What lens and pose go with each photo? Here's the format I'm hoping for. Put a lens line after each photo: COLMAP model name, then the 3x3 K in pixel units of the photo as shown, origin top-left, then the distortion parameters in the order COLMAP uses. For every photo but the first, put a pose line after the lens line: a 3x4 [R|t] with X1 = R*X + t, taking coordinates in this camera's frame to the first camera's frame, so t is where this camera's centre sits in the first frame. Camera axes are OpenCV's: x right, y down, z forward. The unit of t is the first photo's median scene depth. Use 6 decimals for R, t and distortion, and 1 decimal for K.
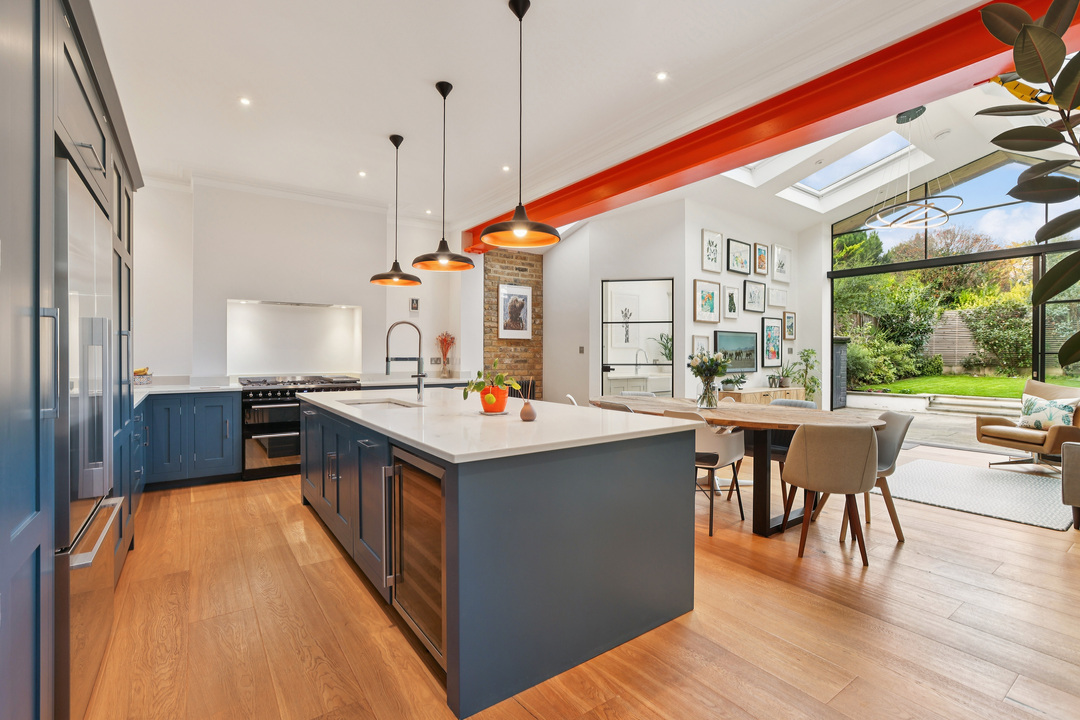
lens RADIAL K [[489.2, 0, 541.4], [0, 489.2, 355.7], [0, 0, 1]] dist [-0.015586, 0.000059]
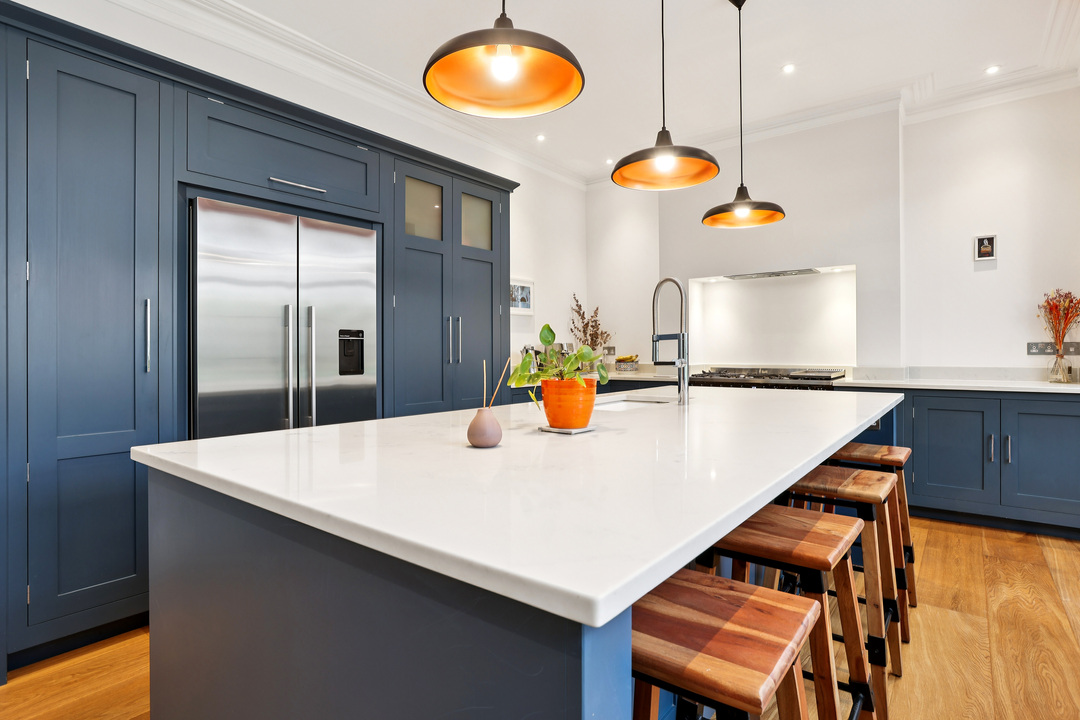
lens RADIAL K [[554.0, 0, 540.3], [0, 554.0, 352.4], [0, 0, 1]] dist [-0.015673, 0.003723]
pose [[0.295941, -0.001243, -0.955205, 0.178783], [0.003312, 0.999994, -0.000275, 0.012877], [0.955201, -0.003082, 0.295943, 0.311158]]
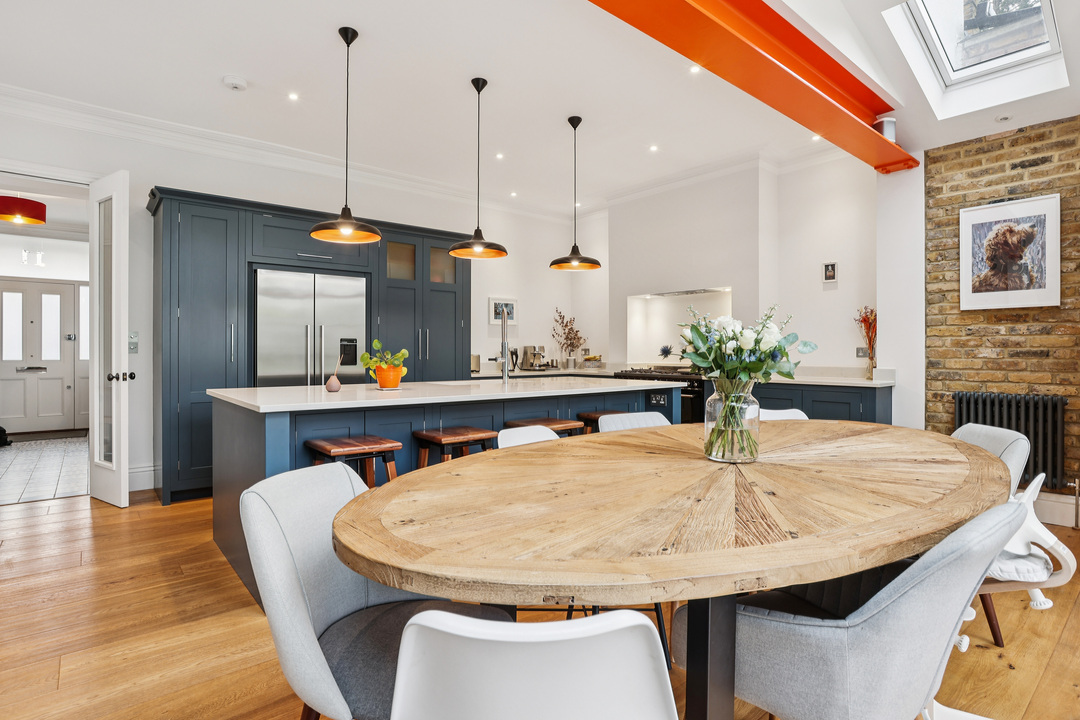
lens RADIAL K [[554.0, 0, 537.2], [0, 554.0, 359.4], [0, 0, 1]] dist [-0.015673, 0.003723]
pose [[0.087139, 0.012344, -0.996120, 0.470897], [-0.003125, 0.999922, 0.012118, 0.012137], [0.996191, 0.002057, 0.087171, 0.484054]]
